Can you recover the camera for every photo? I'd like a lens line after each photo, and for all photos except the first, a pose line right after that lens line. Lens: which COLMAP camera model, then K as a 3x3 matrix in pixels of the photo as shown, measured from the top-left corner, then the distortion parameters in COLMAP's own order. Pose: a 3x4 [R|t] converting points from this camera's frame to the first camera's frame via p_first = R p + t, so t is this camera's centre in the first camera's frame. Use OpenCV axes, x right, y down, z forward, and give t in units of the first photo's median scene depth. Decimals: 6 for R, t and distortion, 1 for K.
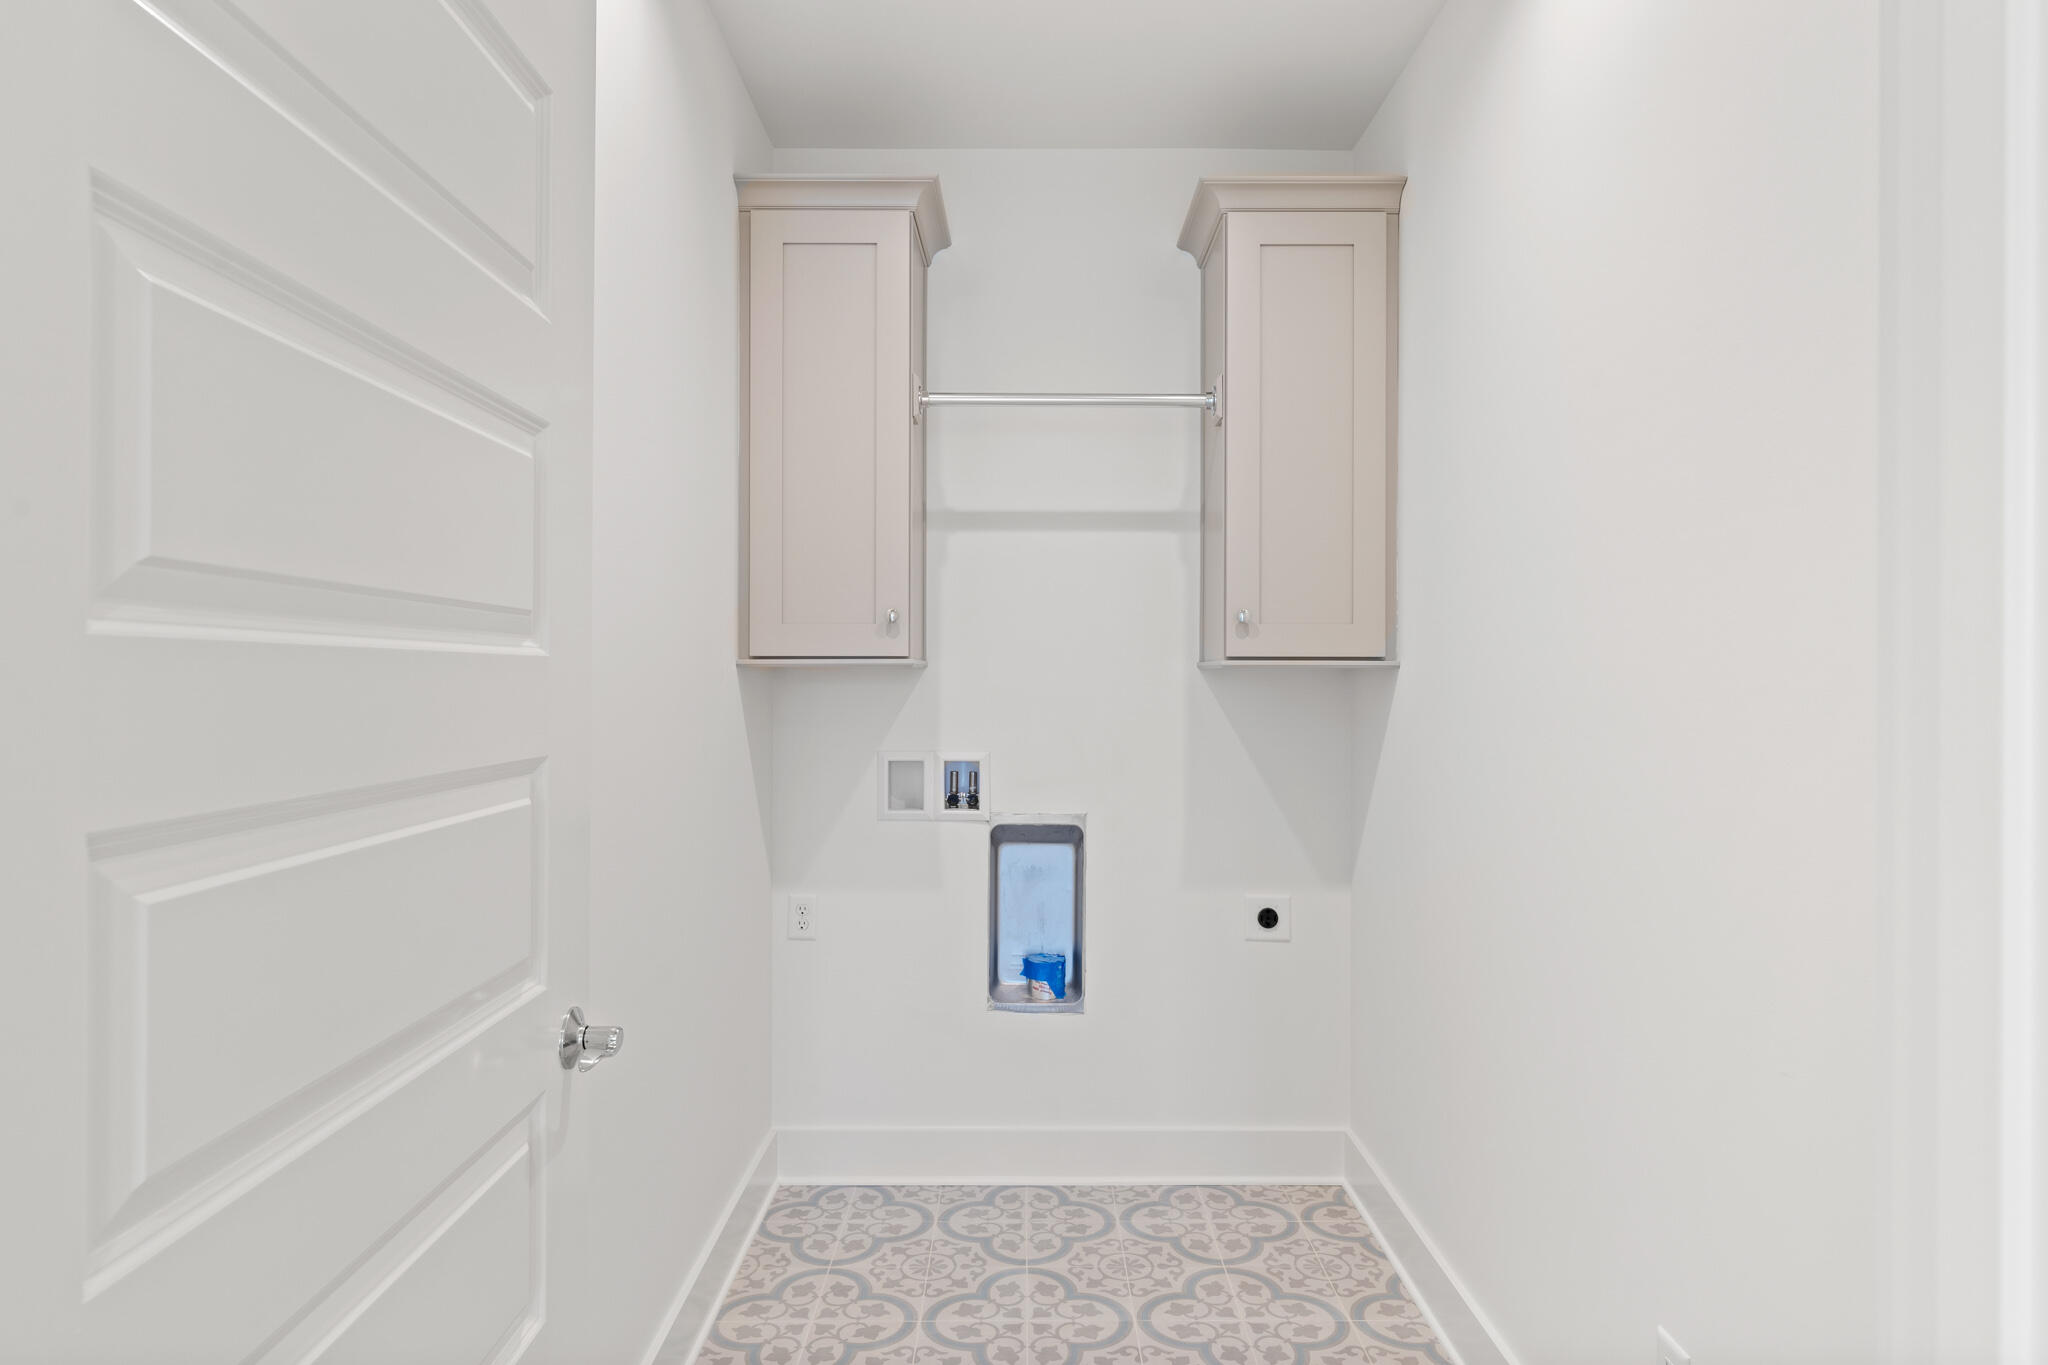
lens RADIAL K [[1164.1, 0, 1021.2], [0, 1164.1, 678.1], [0, 0, 1]] dist [-0.002170, -0.000137]
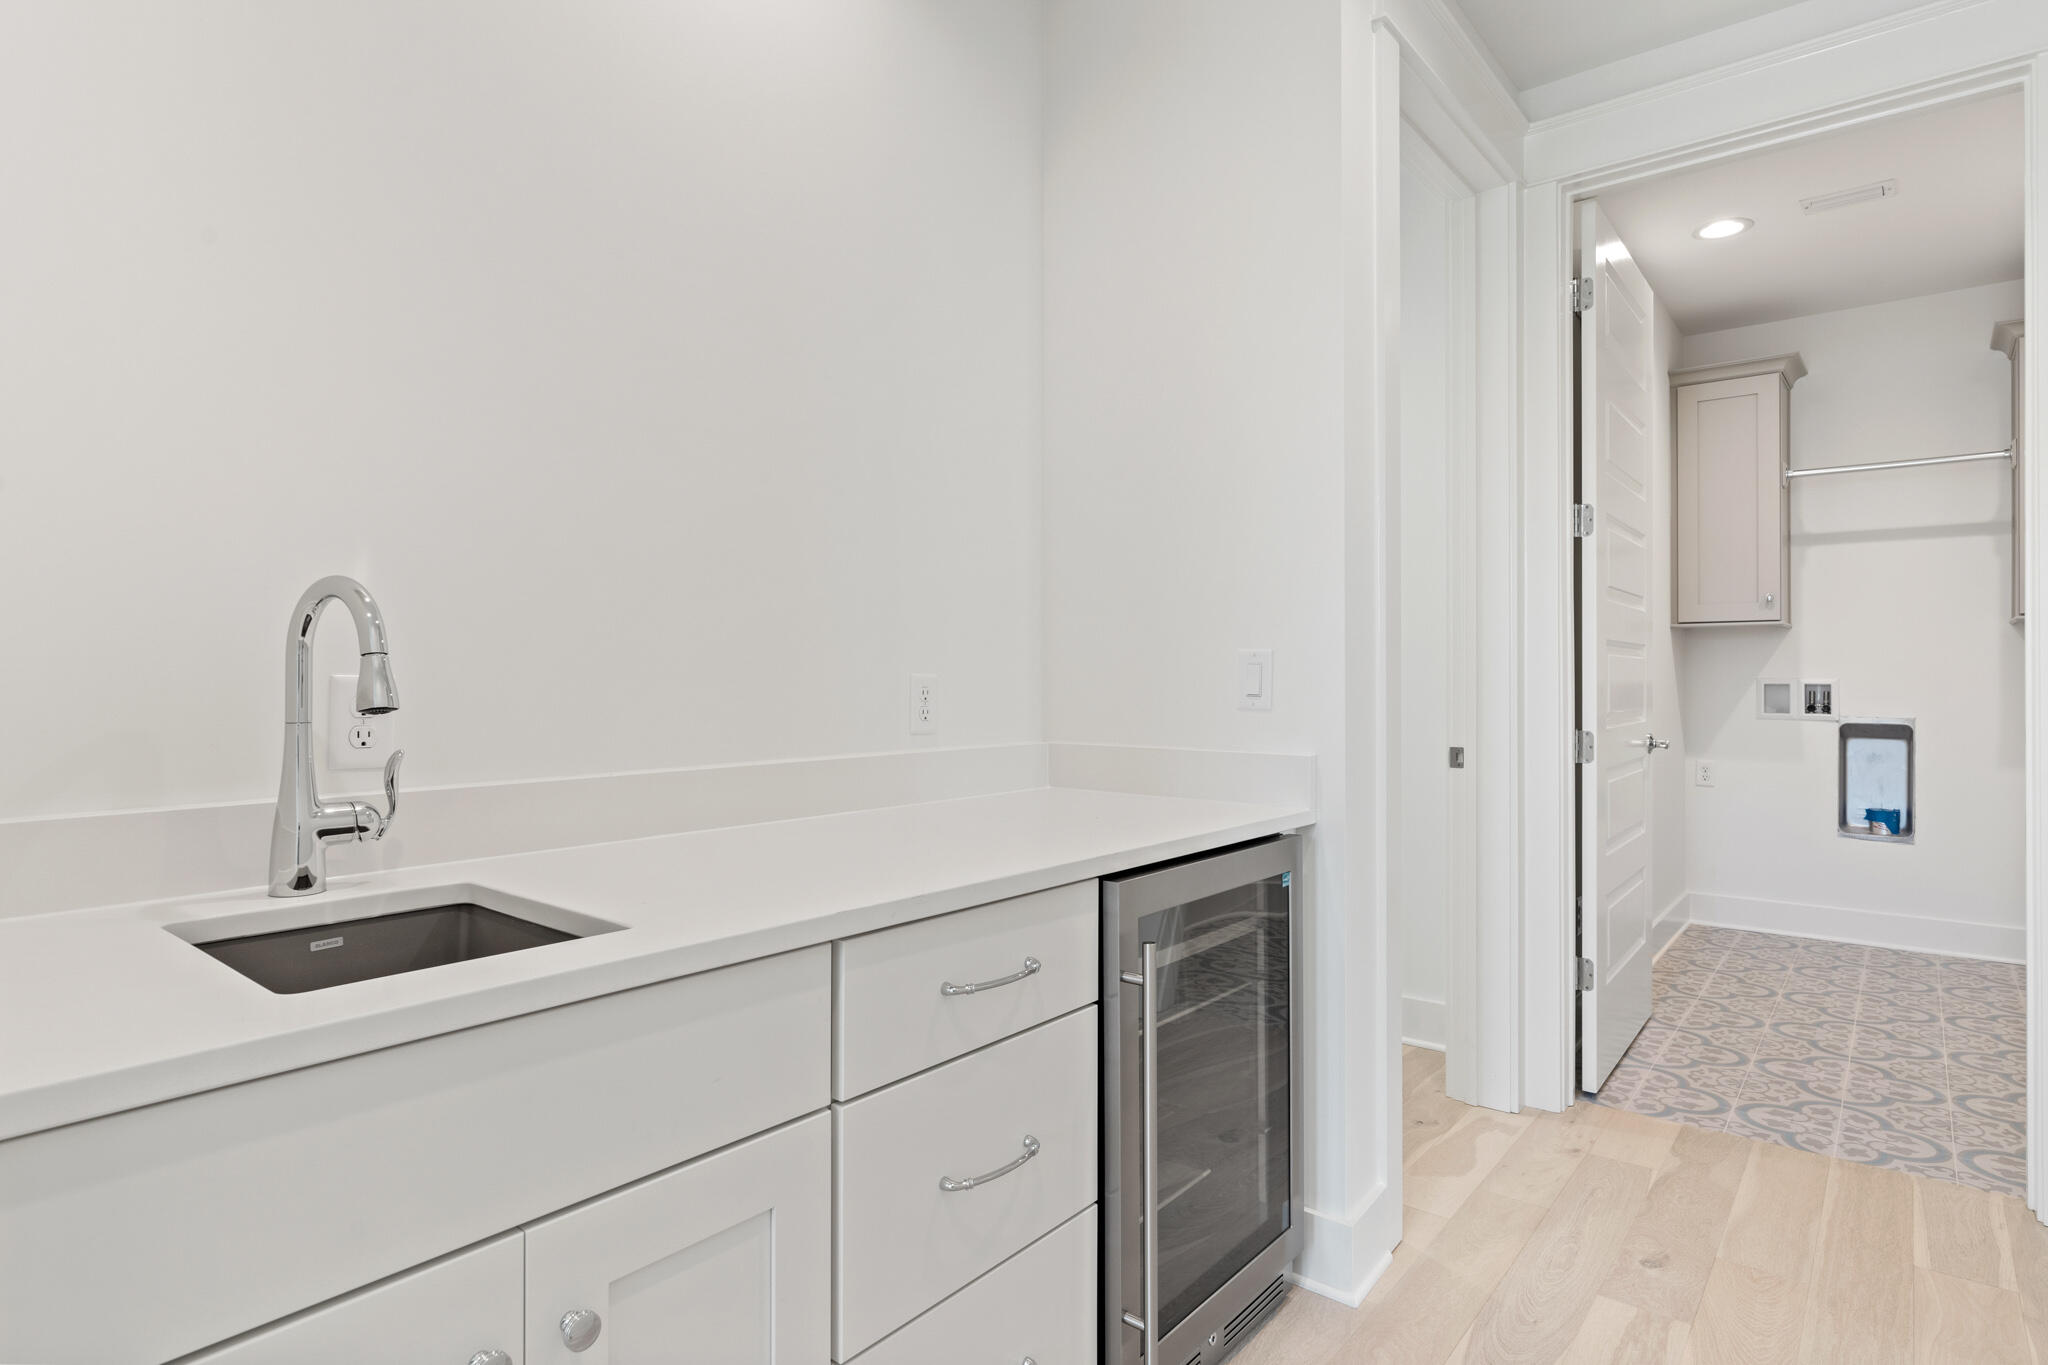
lens RADIAL K [[1085.3, 0, 1025.6], [0, 1085.3, 663.6], [0, 0, 1]] dist [-0.005629, 0.003272]
pose [[0.772079, -0.005387, -0.635504, 0.058136], [-0.000362, 0.999960, -0.008916, 0.055716], [0.635527, 0.007114, 0.772046, -0.901486]]
